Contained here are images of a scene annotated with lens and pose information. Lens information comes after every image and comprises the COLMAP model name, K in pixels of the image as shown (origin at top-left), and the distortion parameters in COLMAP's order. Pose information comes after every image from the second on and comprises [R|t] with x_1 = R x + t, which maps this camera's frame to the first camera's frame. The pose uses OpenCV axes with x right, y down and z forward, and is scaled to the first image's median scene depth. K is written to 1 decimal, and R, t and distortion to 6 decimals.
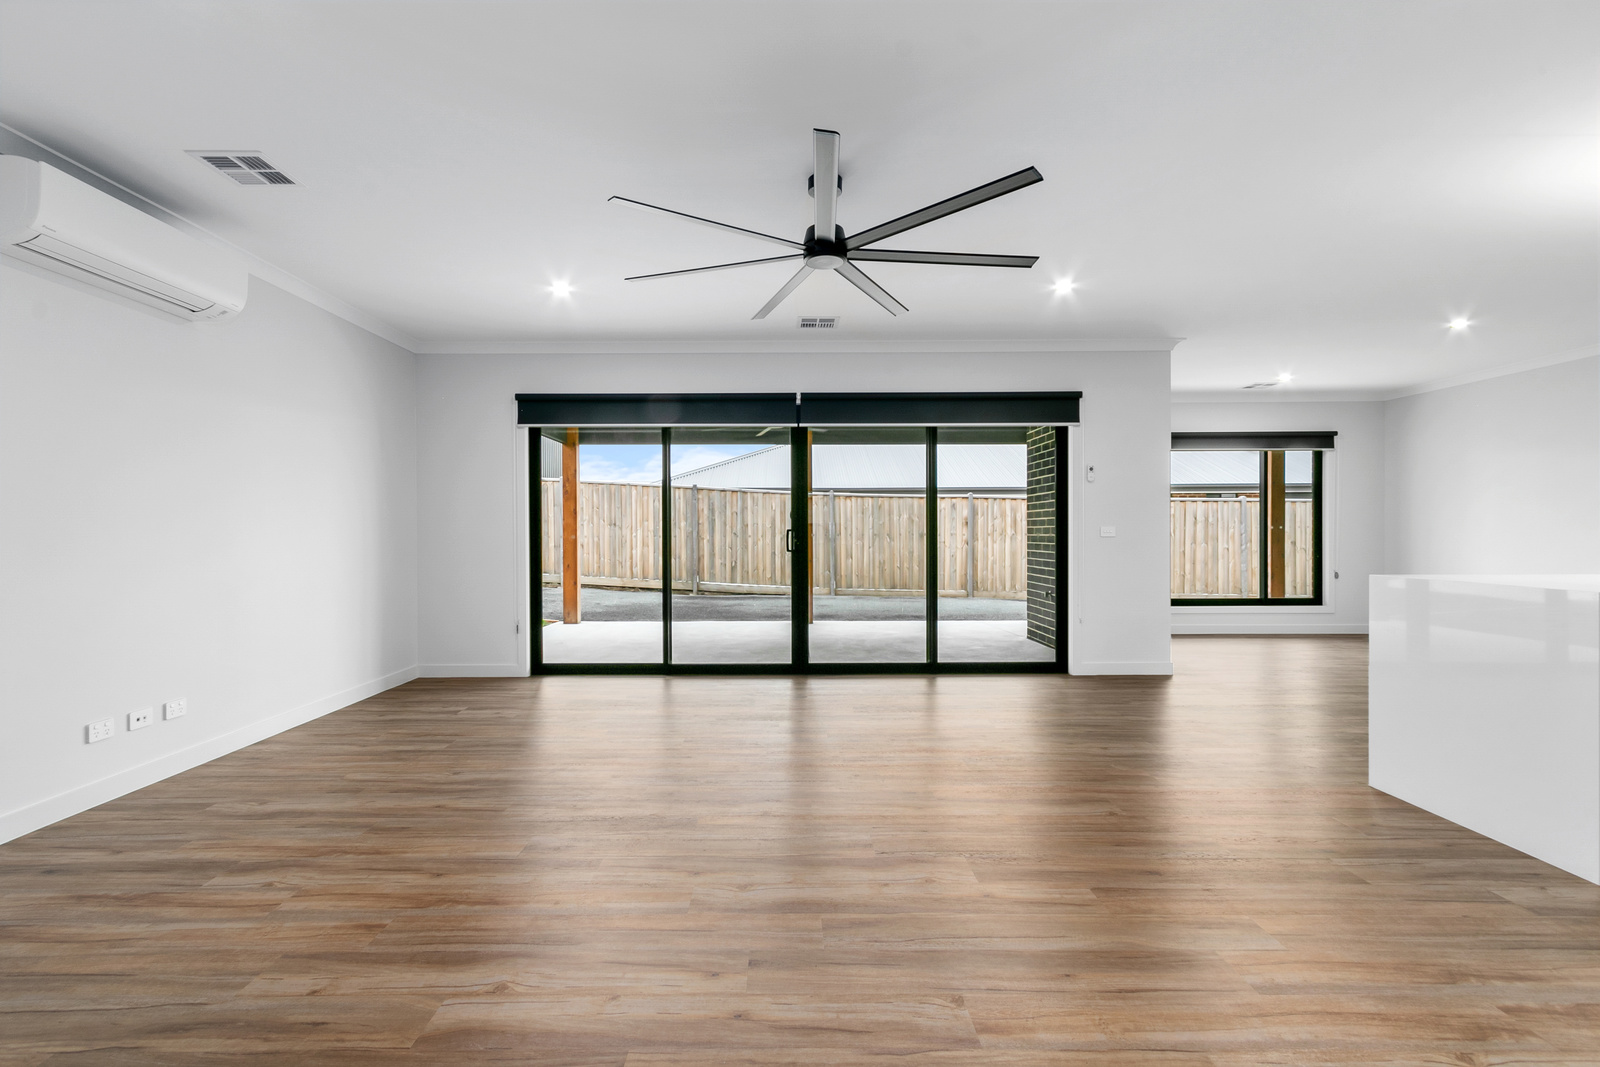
lens RADIAL K [[732.8, 0, 778.6], [0, 732.8, 543.3], [0, 0, 1]] dist [0.002659, 0.000669]
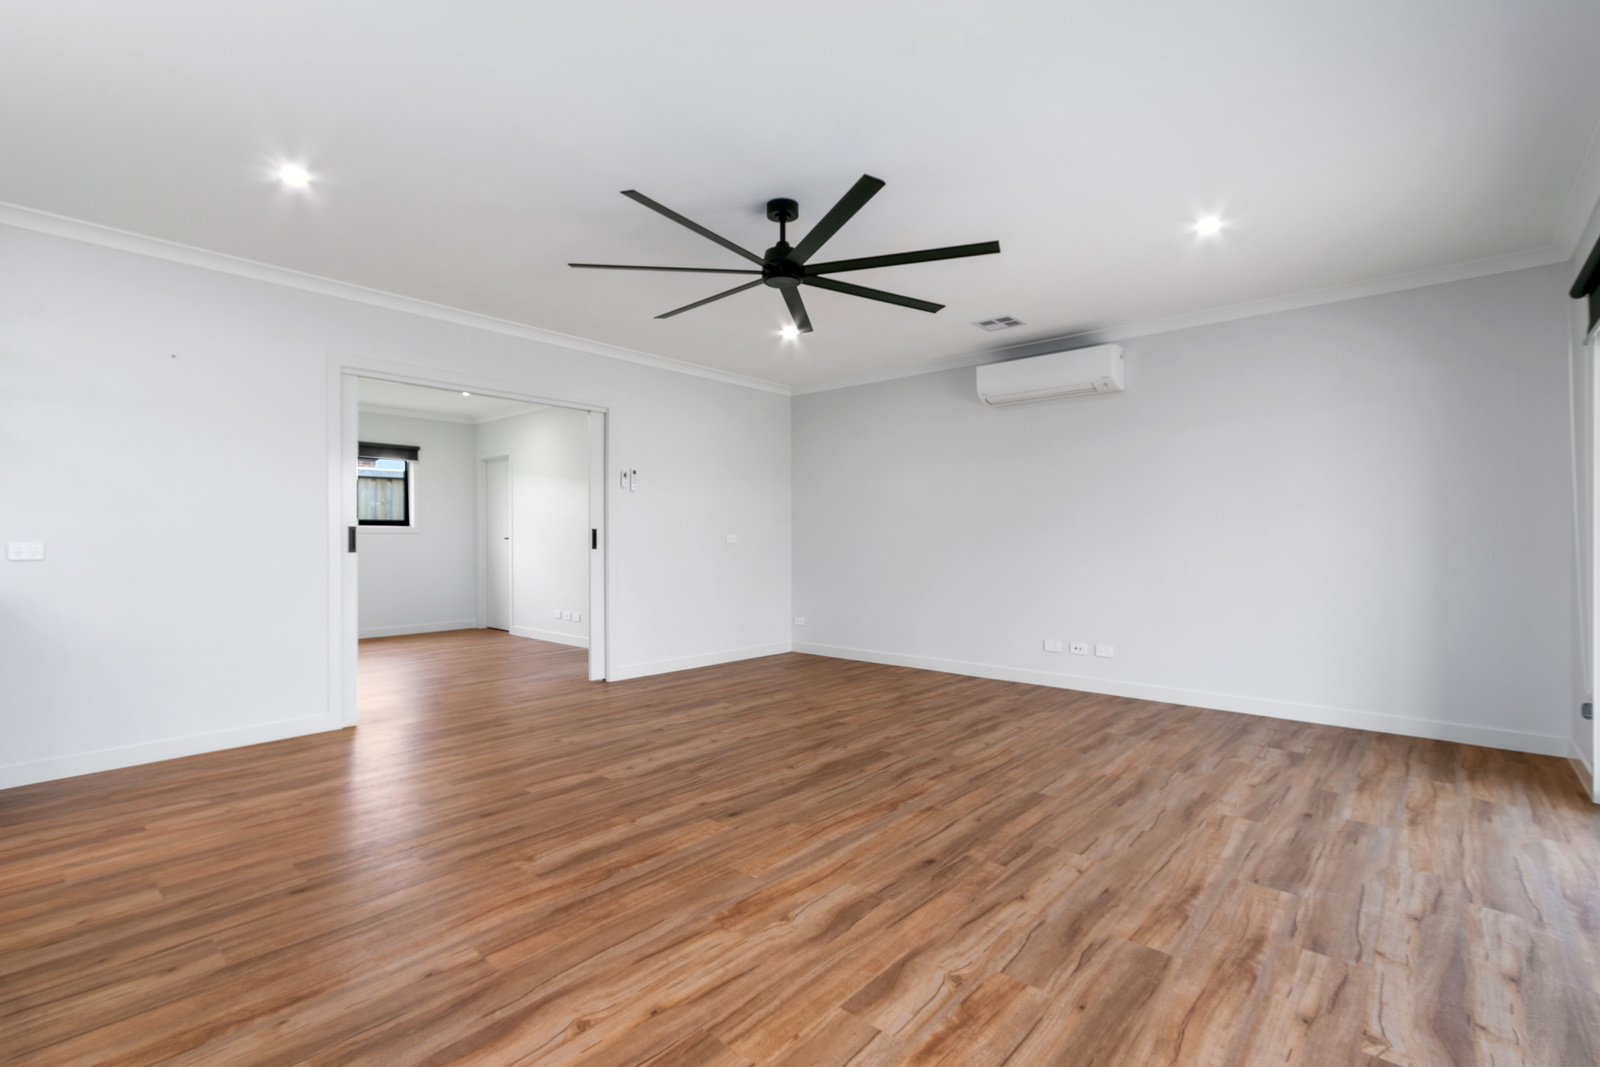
lens RADIAL K [[732.8, 0, 783.0], [0, 732.8, 532.1], [0, 0, 1]] dist [0.002659, 0.000669]
pose [[-0.666257, -0.002245, -0.745719, 0.453558], [-0.007832, 0.999961, 0.003987, -0.013399], [0.745681, 0.008497, -0.666248, 0.902823]]
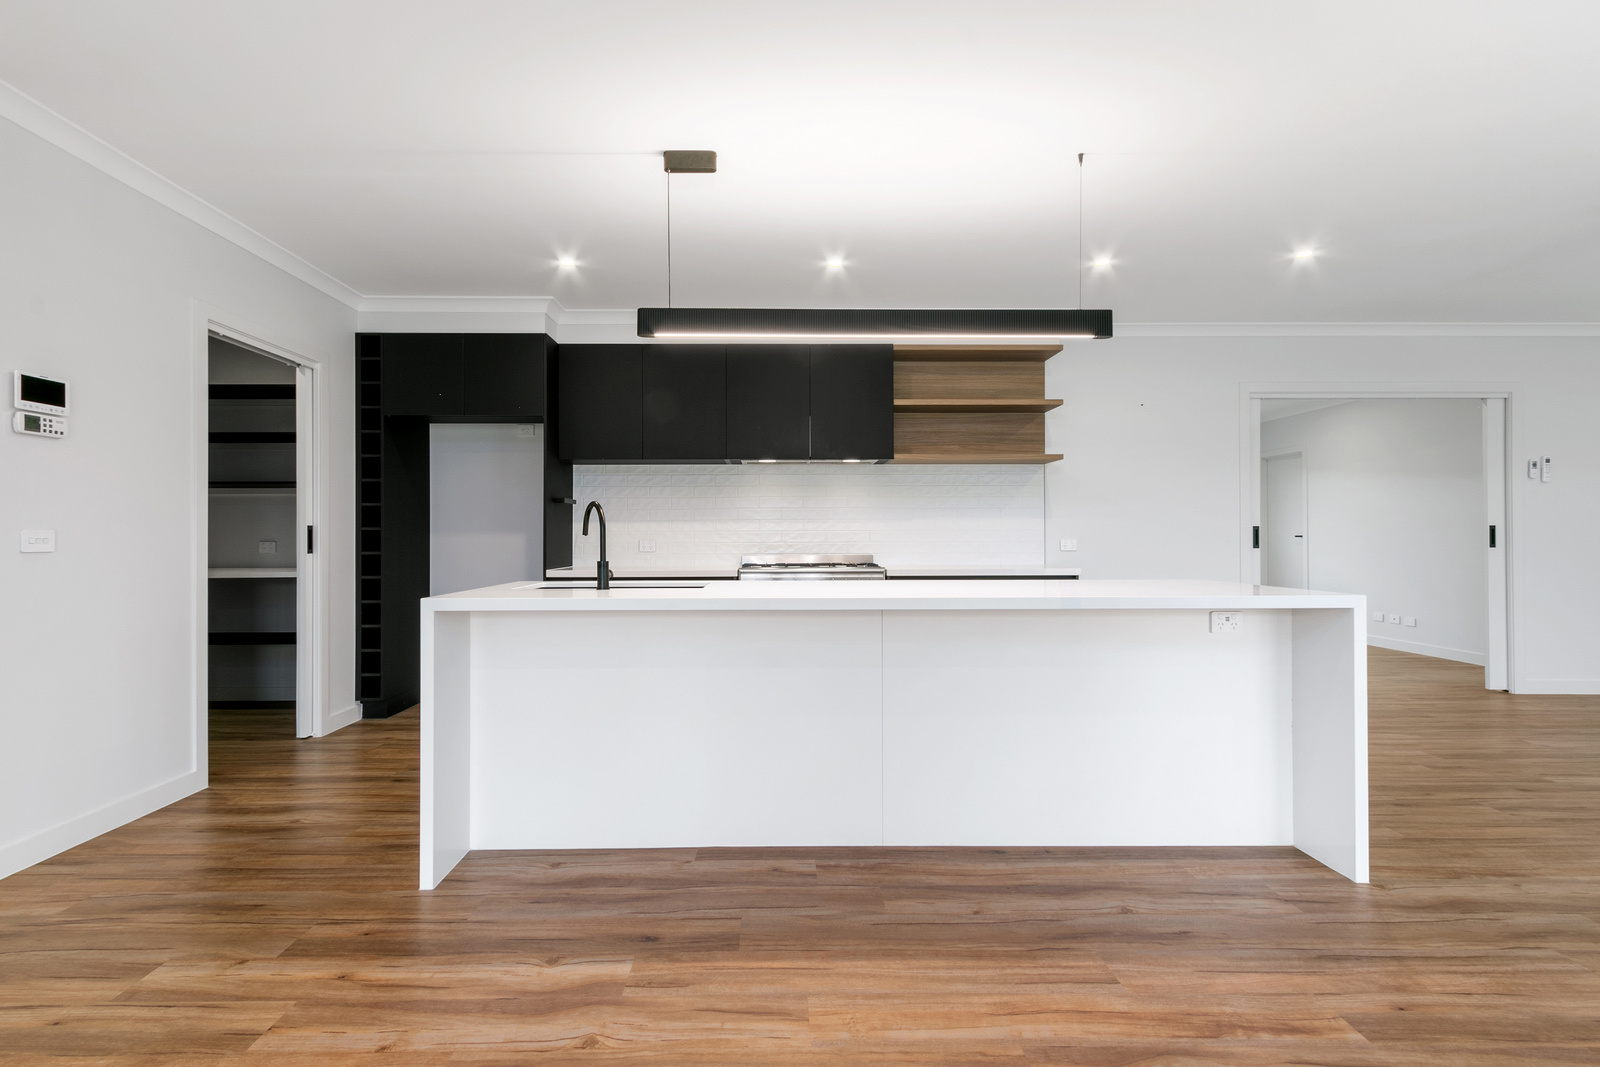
lens RADIAL K [[732.8, 0, 788.8], [0, 732.8, 536.4], [0, 0, 1]] dist [0.002659, 0.000669]
pose [[-0.999953, 0.006357, -0.007275, 0.769043], [0.006252, 0.999877, 0.014373, -0.017156], [0.007366, 0.014326, -0.999870, 0.962441]]
